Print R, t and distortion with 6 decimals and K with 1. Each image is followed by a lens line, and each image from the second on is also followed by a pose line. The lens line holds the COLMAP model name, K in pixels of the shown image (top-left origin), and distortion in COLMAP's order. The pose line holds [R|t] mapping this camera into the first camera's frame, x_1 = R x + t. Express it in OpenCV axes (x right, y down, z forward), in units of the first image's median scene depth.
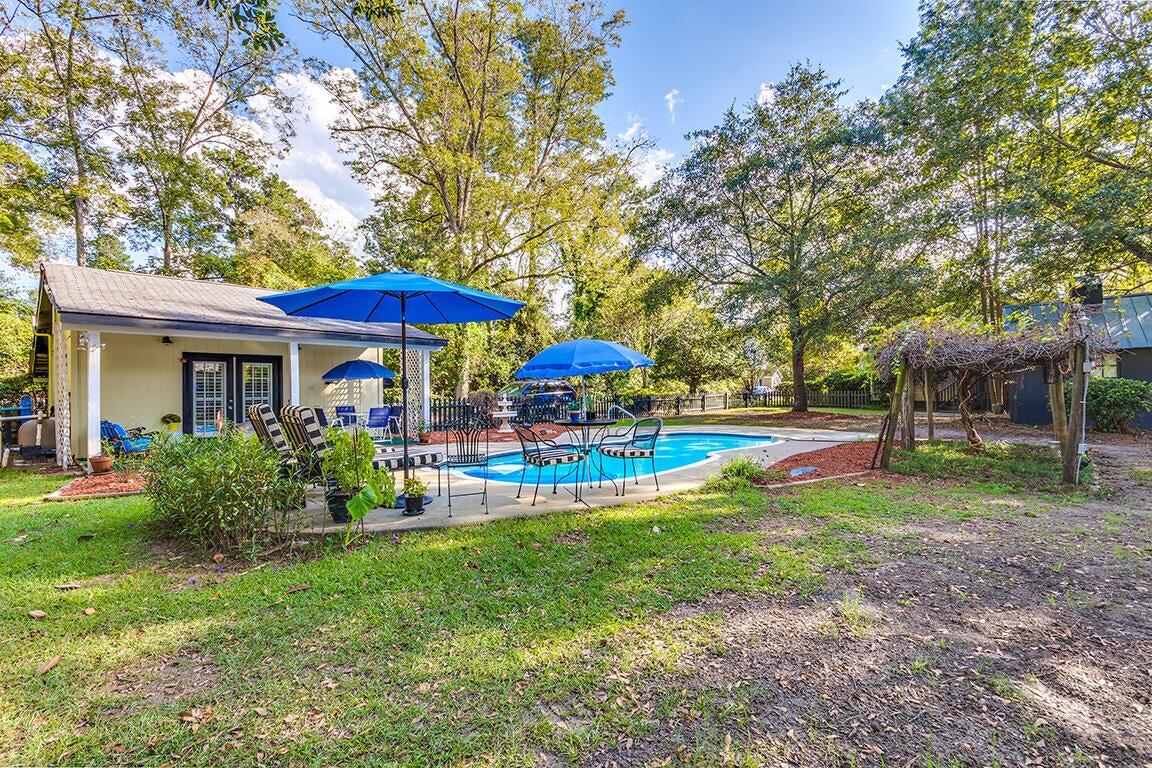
lens RADIAL K [[604.3, 0, 576.0], [0, 604.3, 384.0], [0, 0, 1]] dist [0.001668, 0.000402]
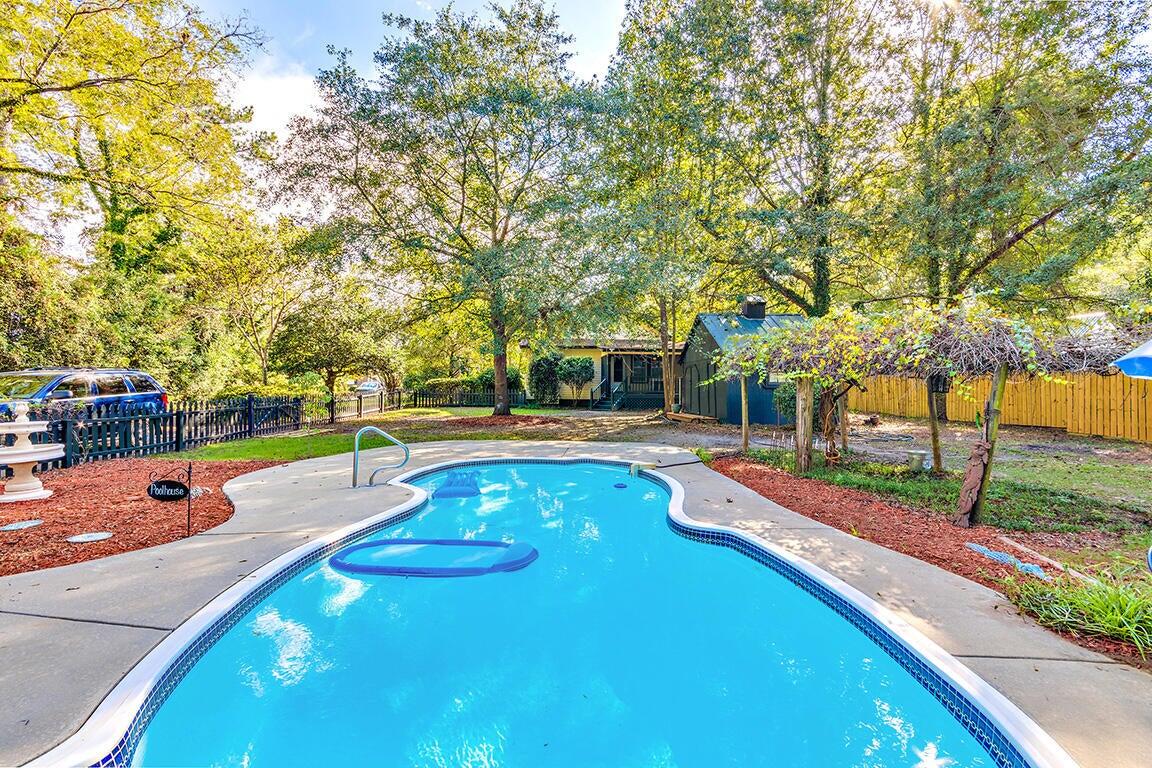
lens RADIAL K [[526.3, 0, 576.0], [0, 526.3, 384.0], [0, 0, 1]] dist [-0.000997, -0.000229]
pose [[0.686543, 0.008404, 0.727041, -0.081357], [-0.015604, 0.999873, 0.003176, -0.000907], [-0.726922, -0.013525, 0.686587, 0.353203]]
